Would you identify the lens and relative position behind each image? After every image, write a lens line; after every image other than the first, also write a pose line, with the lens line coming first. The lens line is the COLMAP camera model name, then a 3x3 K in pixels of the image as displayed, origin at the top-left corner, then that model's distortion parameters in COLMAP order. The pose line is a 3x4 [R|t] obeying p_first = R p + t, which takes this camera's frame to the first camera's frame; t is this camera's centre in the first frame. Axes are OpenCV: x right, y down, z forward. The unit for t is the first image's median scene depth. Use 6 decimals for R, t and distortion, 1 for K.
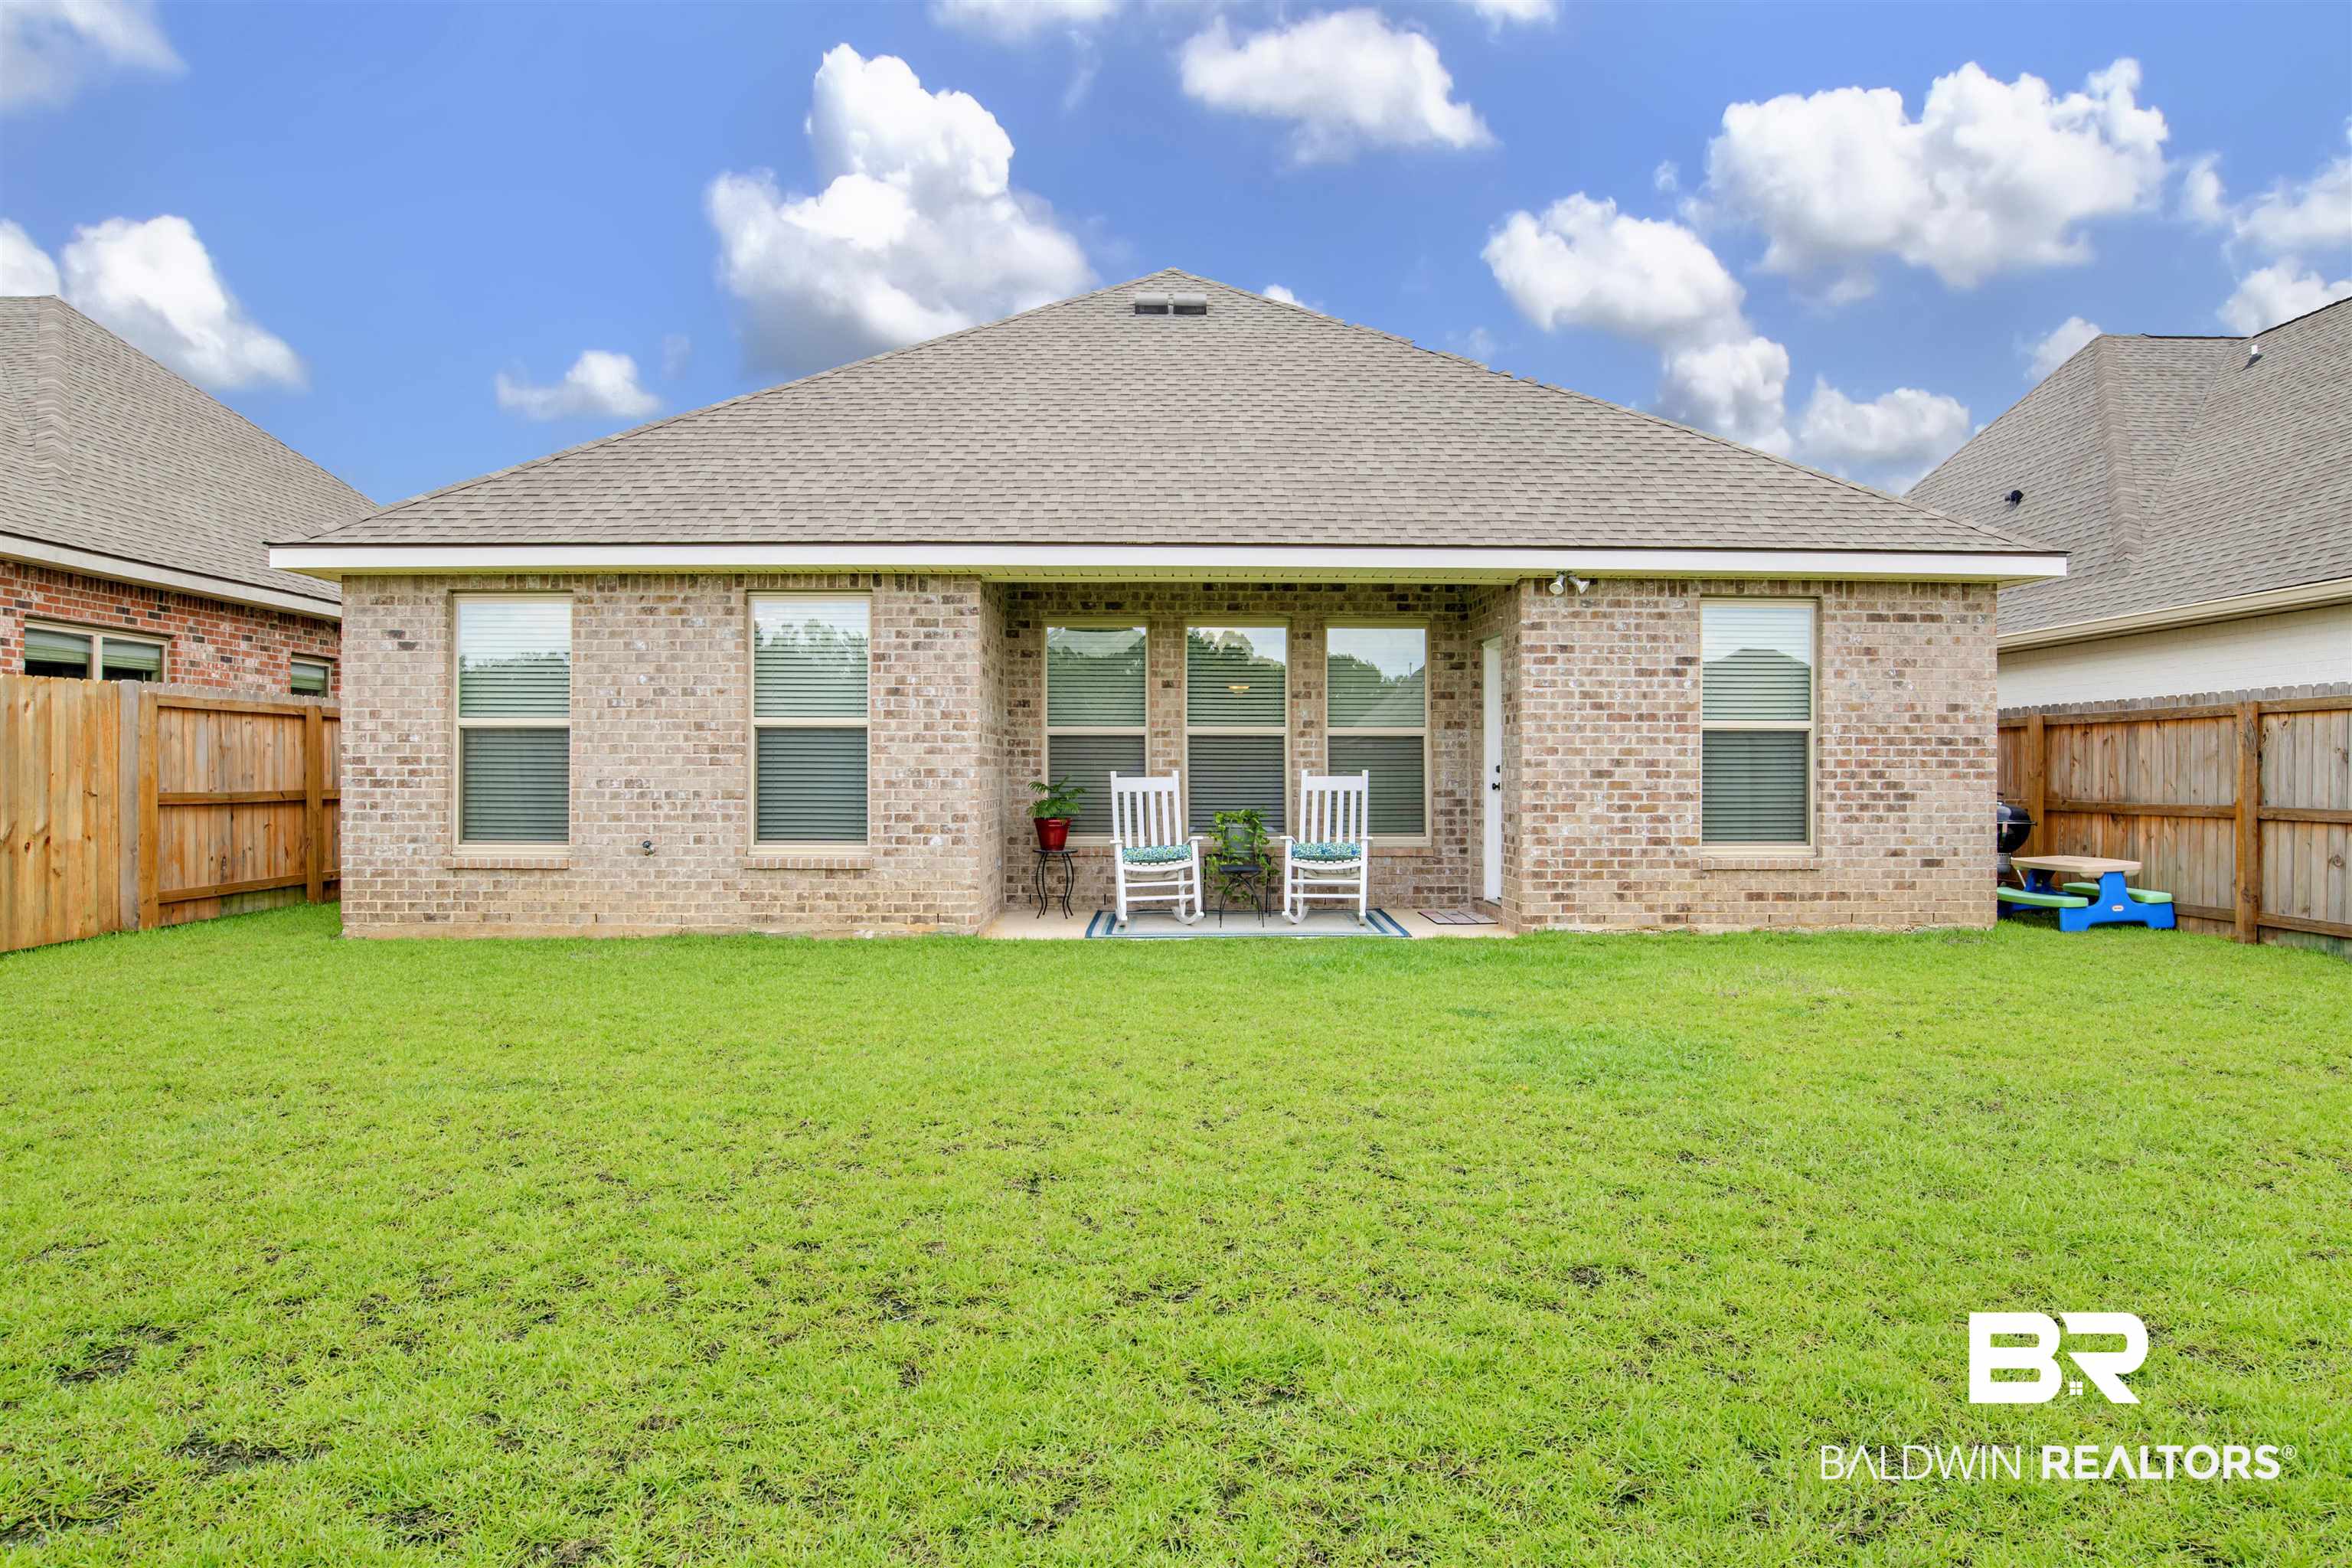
lens RADIAL K [[1422.3, 0, 1179.8], [0, 1422.3, 774.2], [0, 0, 1]] dist [-0.026104, 0.000846]
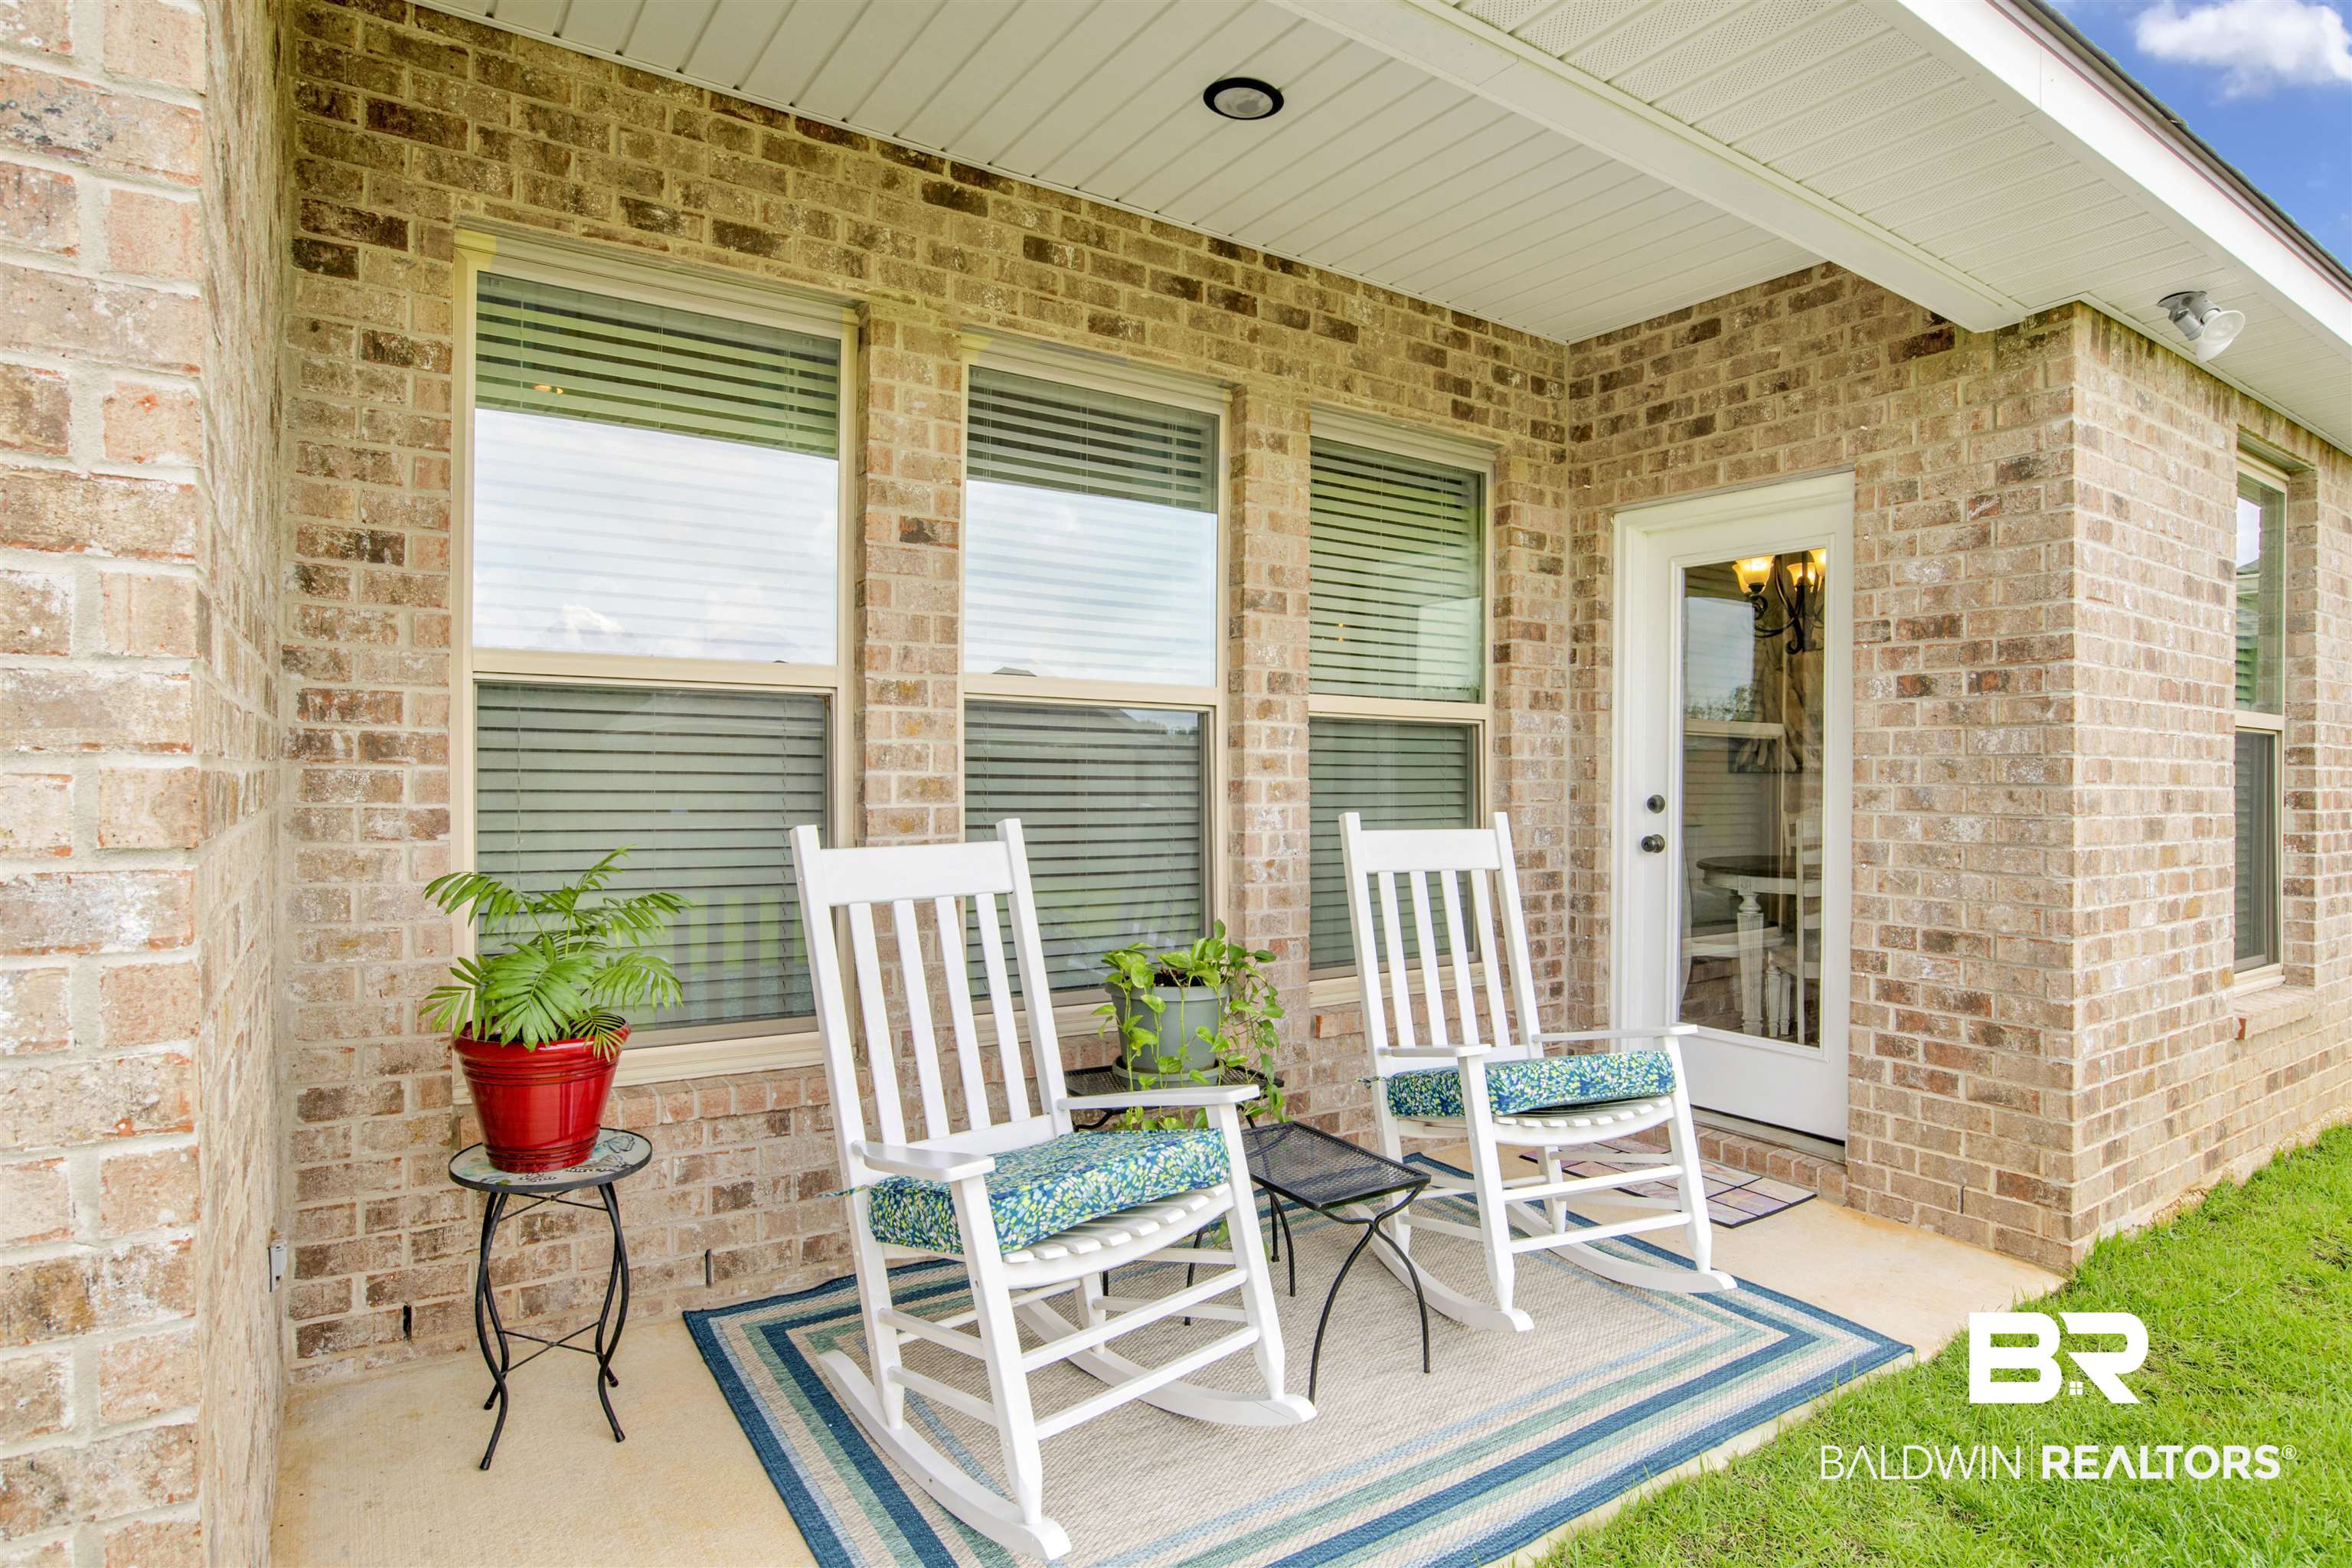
lens RADIAL K [[1270.3, 0, 1175.5], [0, 1270.3, 791.1], [0, 0, 1]] dist [-0.016047, 0.003554]
pose [[0.834260, 0.000486, 0.551371, -0.132726], [-0.009637, 0.999860, 0.013701, -0.013272], [-0.551287, -0.016744, 0.834148, 0.856413]]
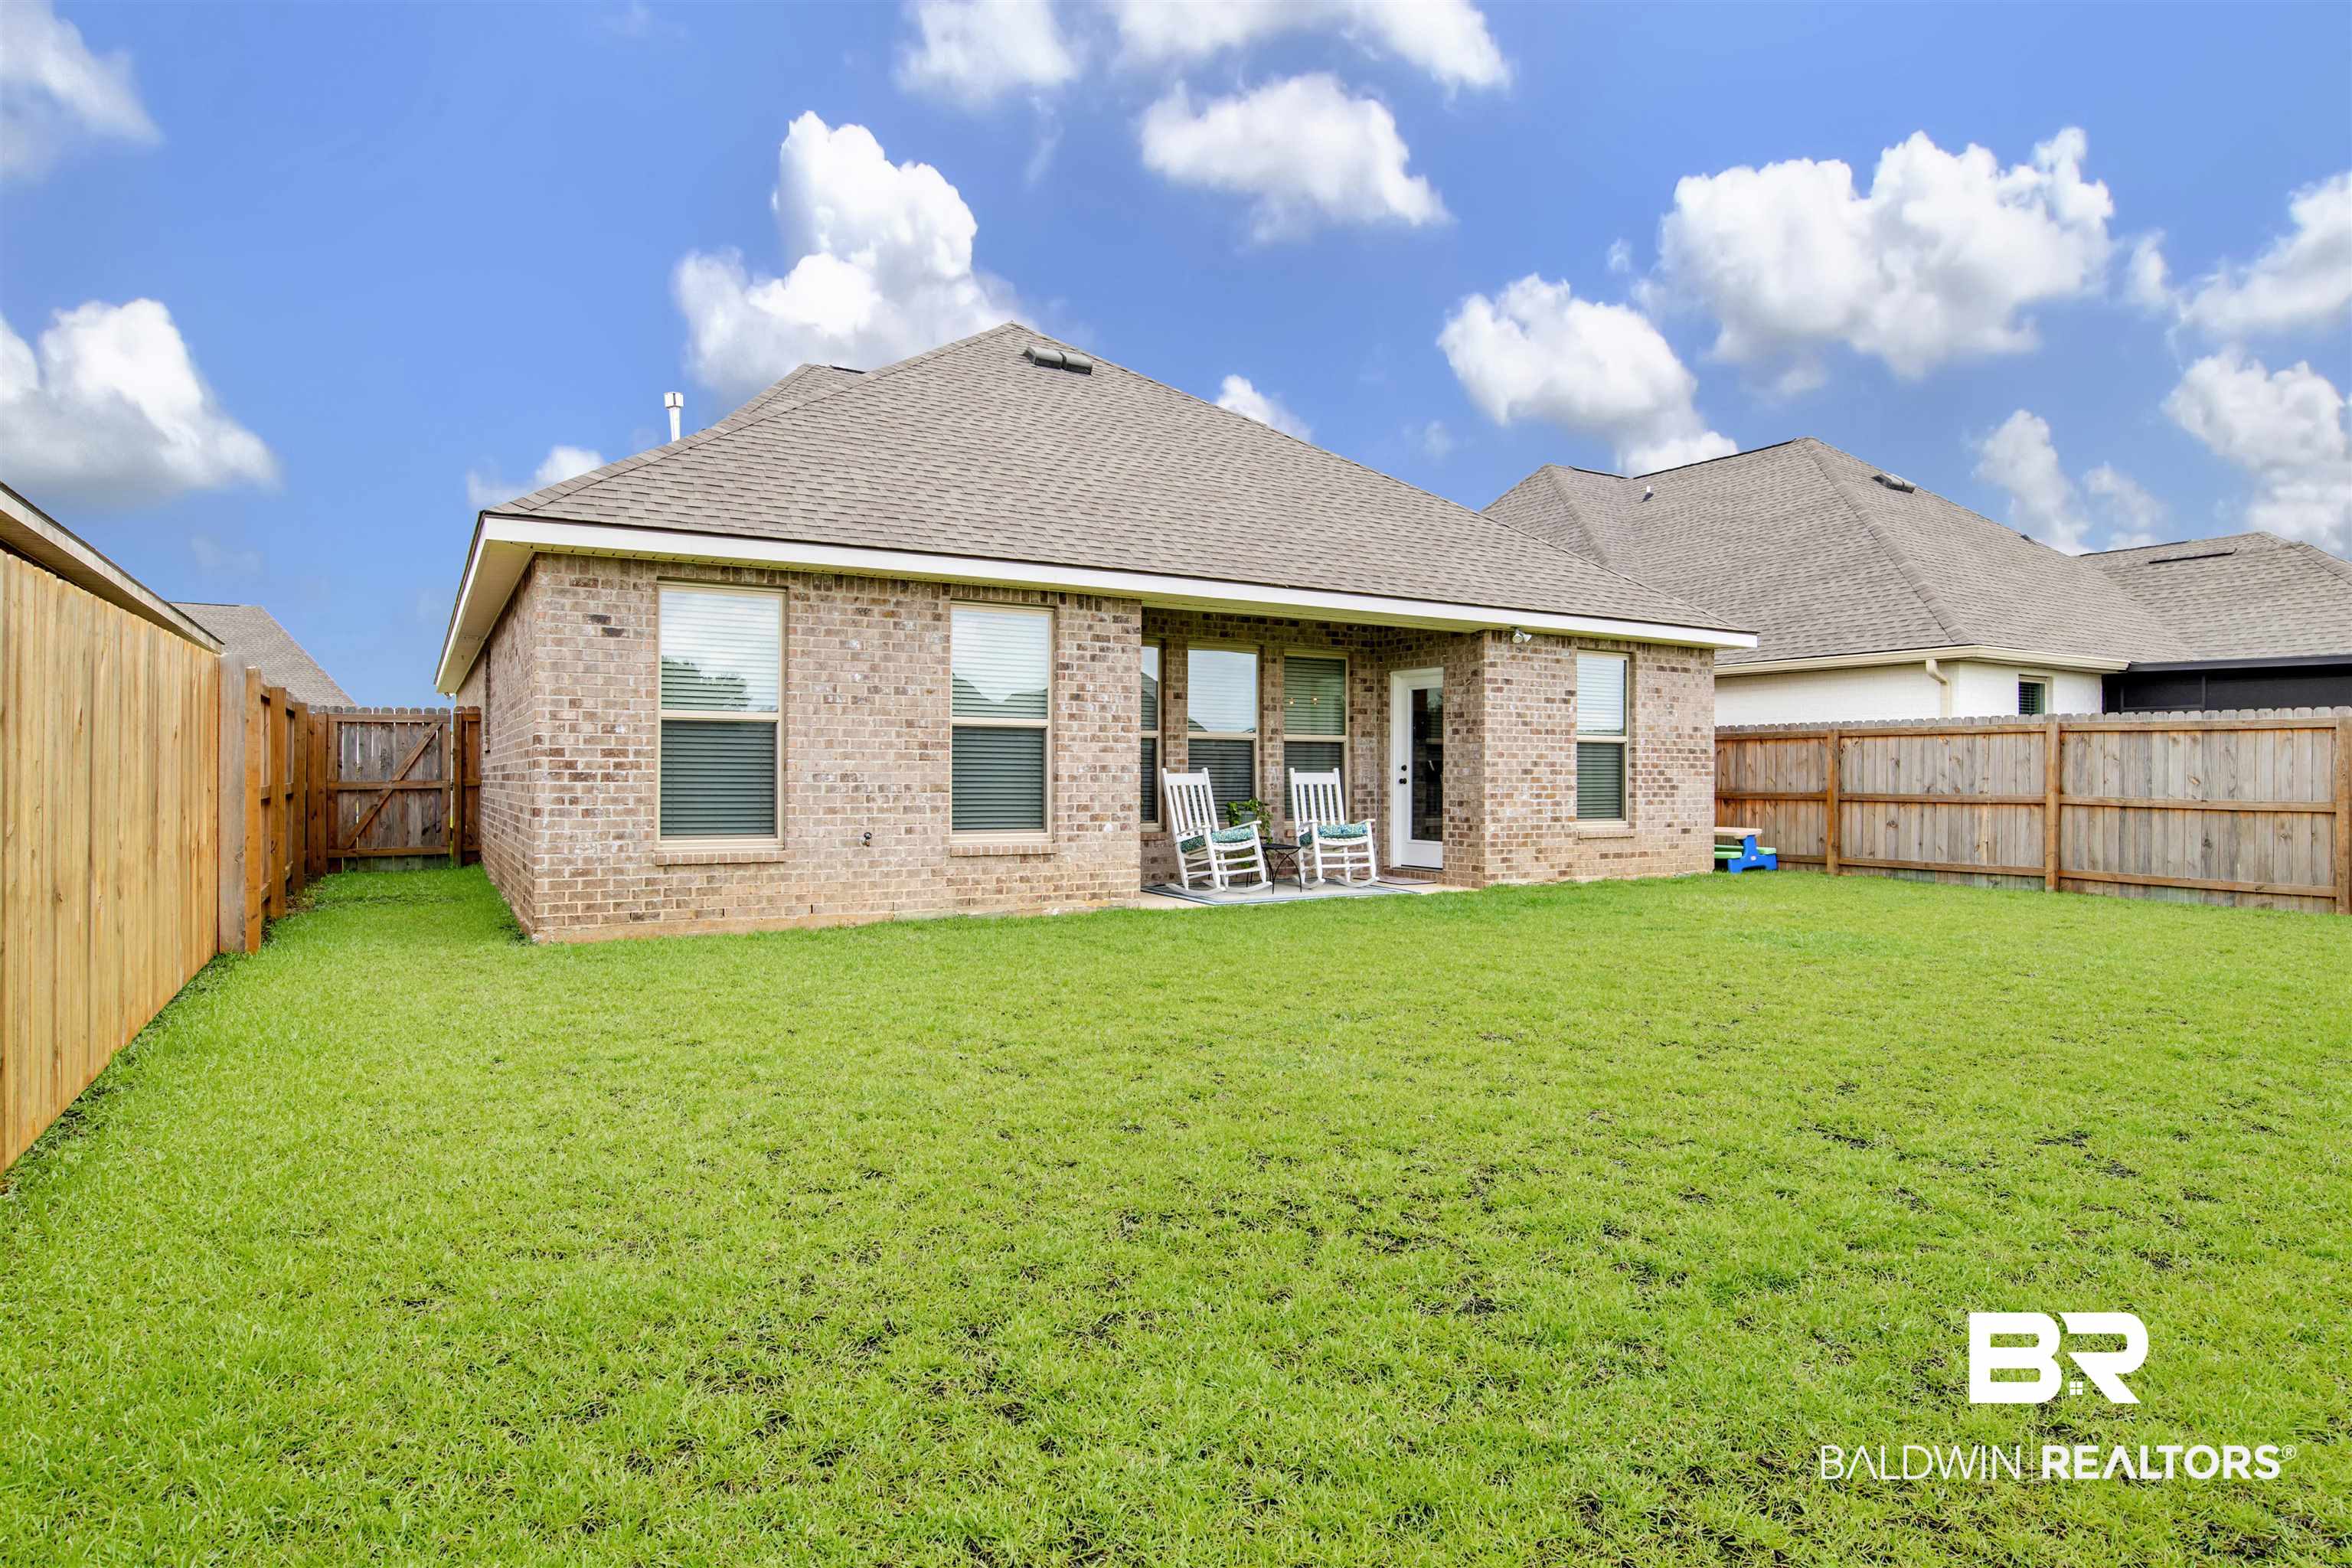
lens RADIAL K [[1334.6, 0, 1165.2], [0, 1334.6, 777.0], [0, 0, 1]] dist [-0.016256, 0.001893]
pose [[0.865561, 0.001760, 0.500800, -0.672728], [-0.002543, 0.999996, 0.000880, 0.004761], [-0.500797, -0.002035, 0.865562, 0.038192]]
